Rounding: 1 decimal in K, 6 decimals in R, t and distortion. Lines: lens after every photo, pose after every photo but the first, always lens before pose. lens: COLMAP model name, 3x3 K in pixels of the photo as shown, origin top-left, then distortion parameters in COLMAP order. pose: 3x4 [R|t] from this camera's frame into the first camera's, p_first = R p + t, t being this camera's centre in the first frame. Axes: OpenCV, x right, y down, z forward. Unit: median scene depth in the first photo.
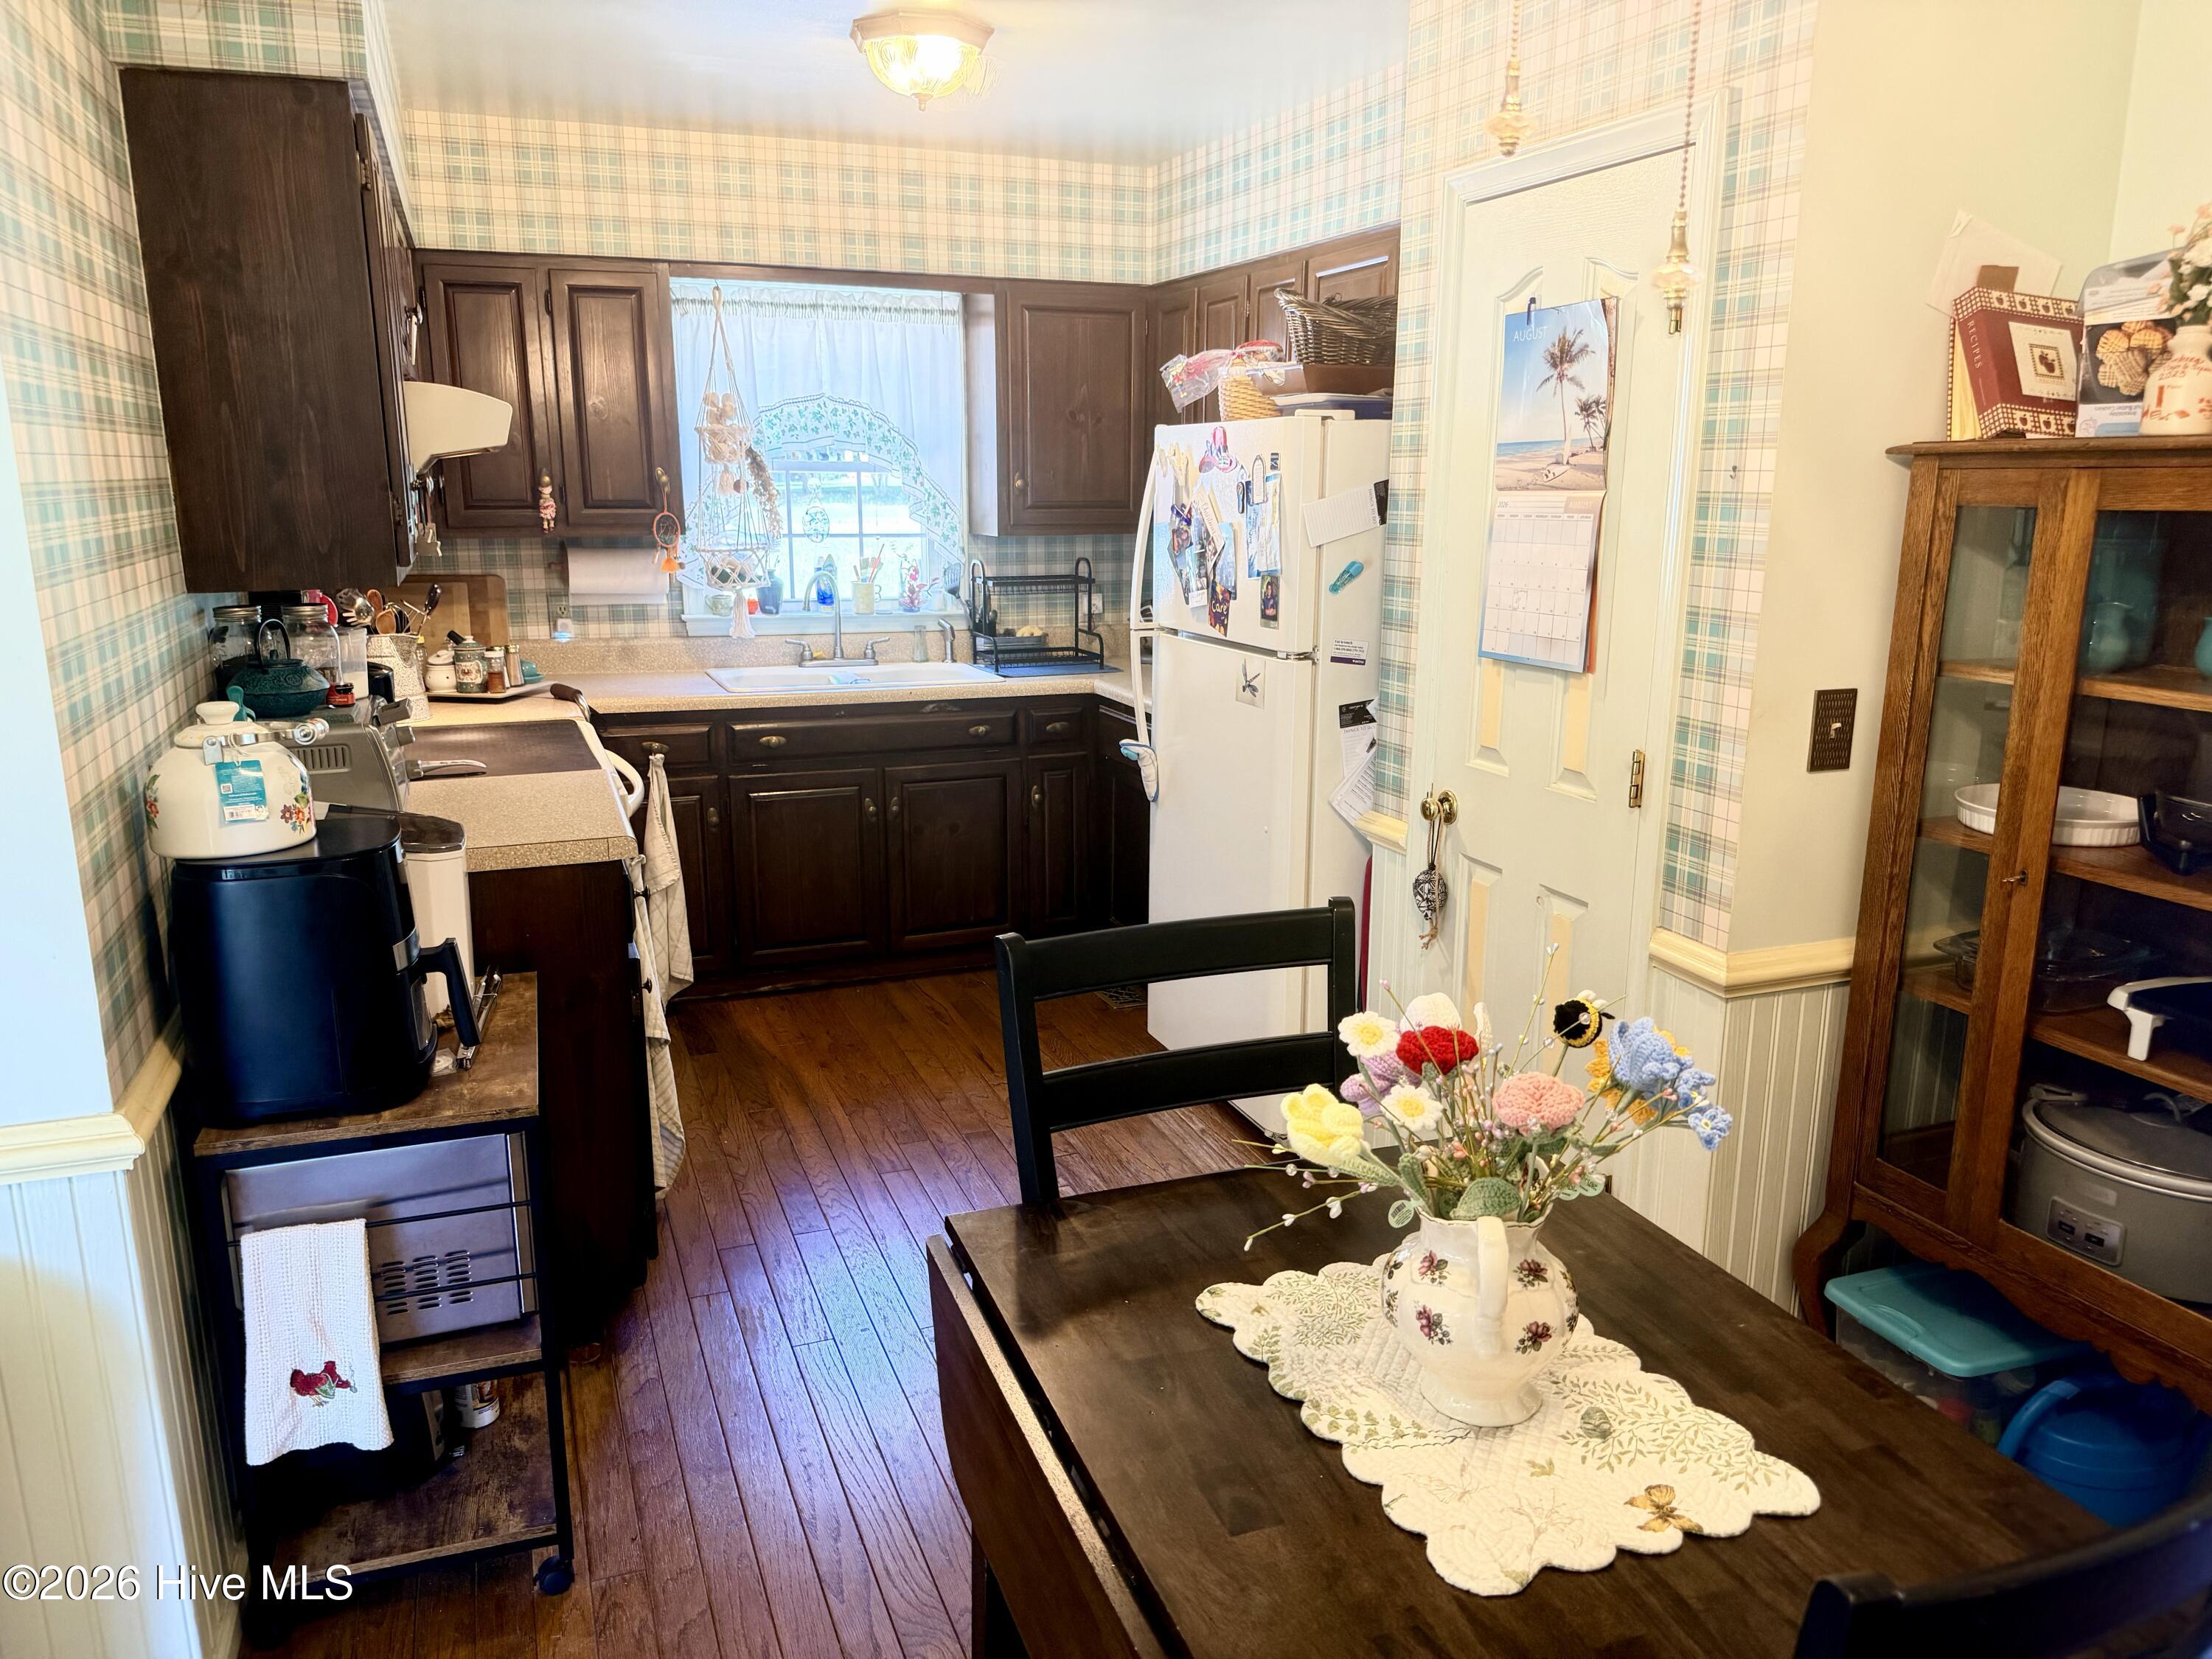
lens RADIAL K [[1546.0, 0, 1098.6], [0, 1546.0, 830.9], [0, 0, 1]] dist [0.150695, -0.263163]
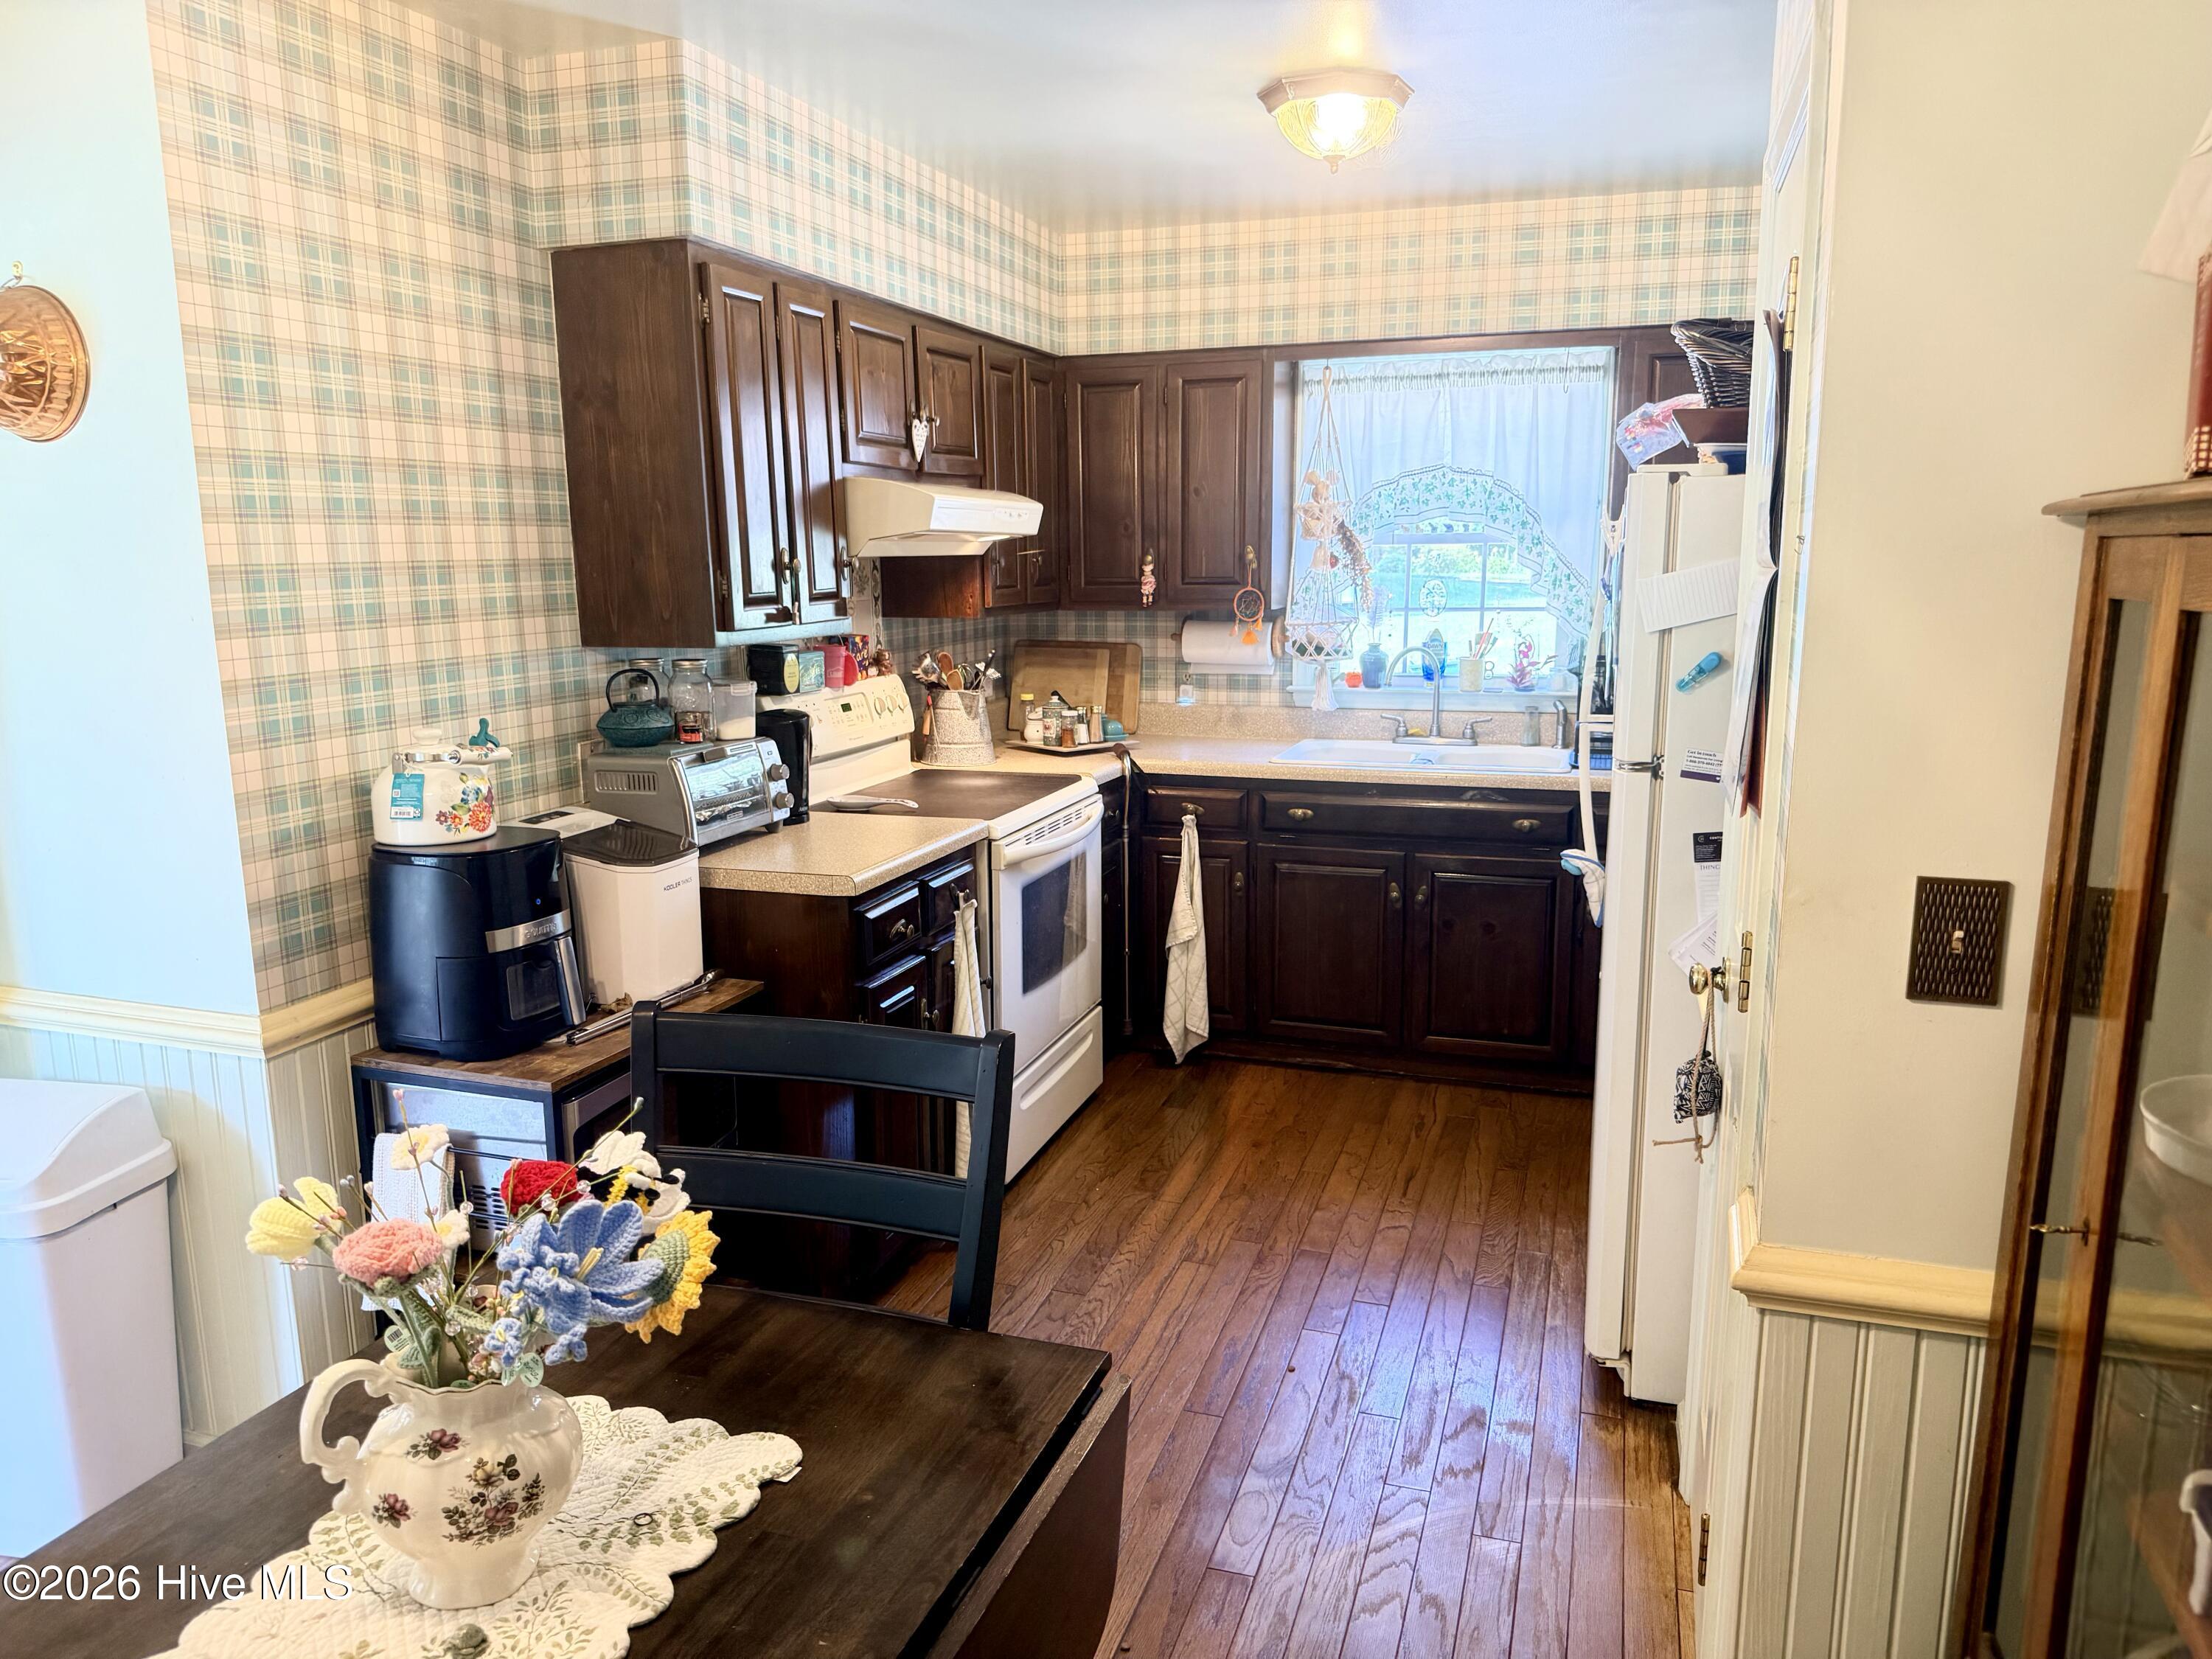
lens RADIAL K [[1546.0, 0, 1098.6], [0, 1546.0, 830.9], [0, 0, 1]] dist [0.150695, -0.263163]
pose [[0.778163, 0.105018, -0.619220, 0.294492], [-0.131584, 0.991301, 0.002762, -0.031228], [0.614124, 0.079330, 0.785212, 0.135786]]
